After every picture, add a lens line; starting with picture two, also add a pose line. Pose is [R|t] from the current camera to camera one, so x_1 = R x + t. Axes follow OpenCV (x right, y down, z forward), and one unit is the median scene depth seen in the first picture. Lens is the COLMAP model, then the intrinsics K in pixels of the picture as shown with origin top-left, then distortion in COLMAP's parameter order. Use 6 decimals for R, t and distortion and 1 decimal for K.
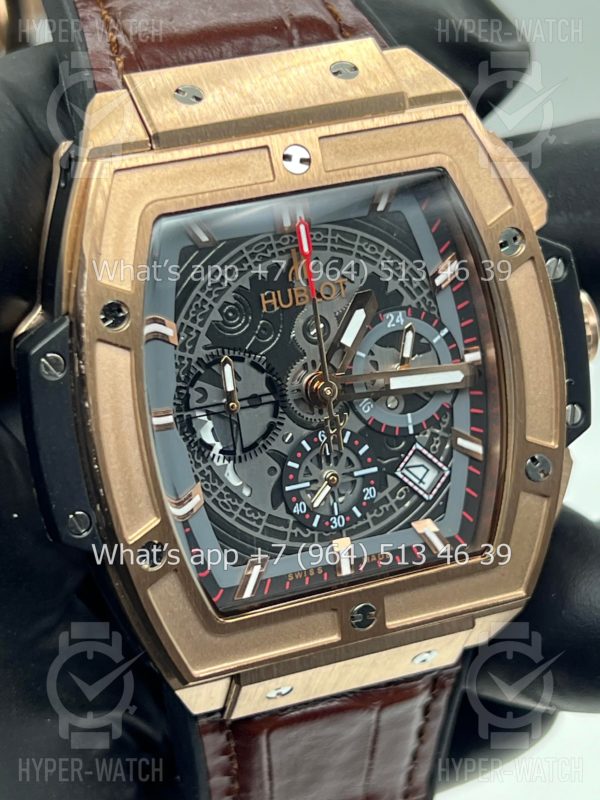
lens RADIAL K [[1920.4, 0, 294.4], [0, 1920.4, 400.3], [0, 0, 1]] dist [0.276330, 0.000000]
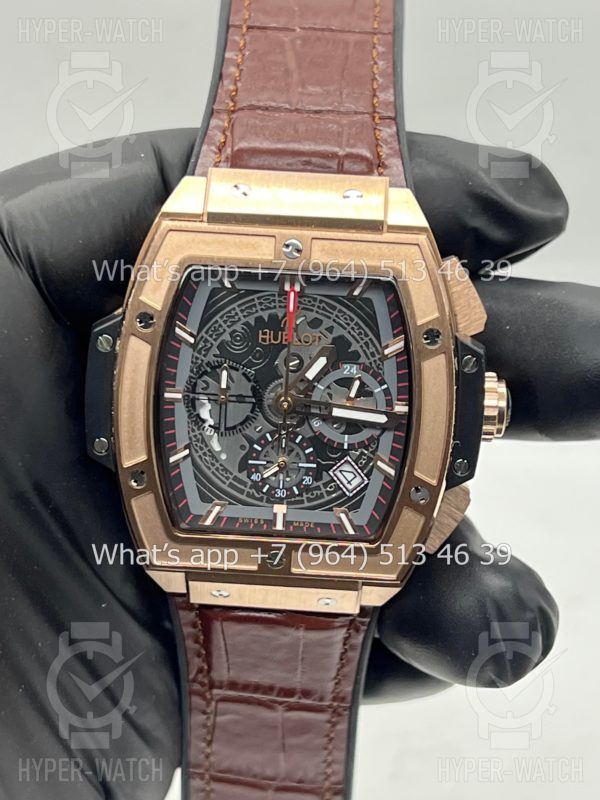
lens RADIAL K [[1920.4, 0, 301.2], [0, 1920.4, 404.7], [0, 0, 1]] dist [0.276330, 0.000000]
pose [[0.916835, 0.258053, -0.304667, 0.471188], [-0.248454, 0.966068, 0.070587, -0.110547], [0.312544, 0.010979, 0.949840, -0.392068]]
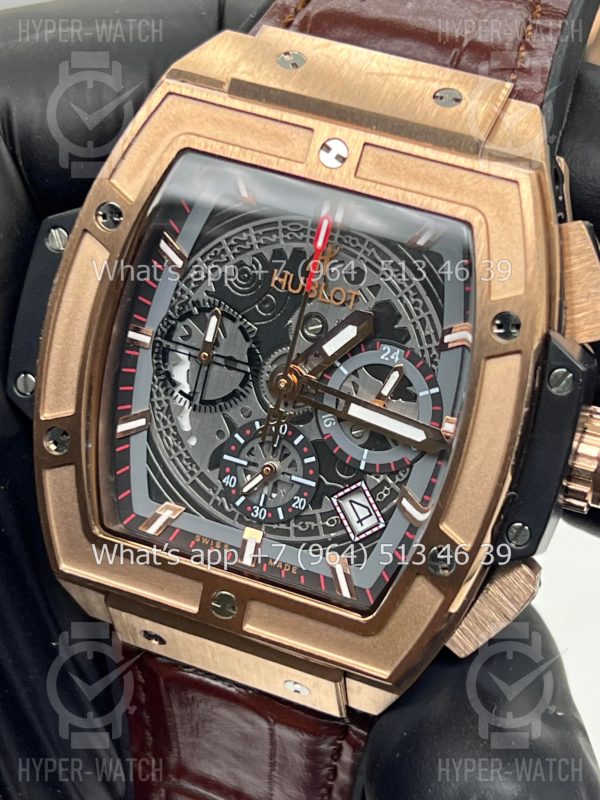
lens RADIAL K [[1920.4, 0, 299.2], [0, 1920.4, 401.1], [0, 0, 1]] dist [0.276330, 0.000000]
pose [[0.732712, 0.426115, -0.530621, 0.547784], [-0.441333, 0.891045, 0.106135, -0.104319], [0.518033, 0.156415, 0.840938, 0.166082]]
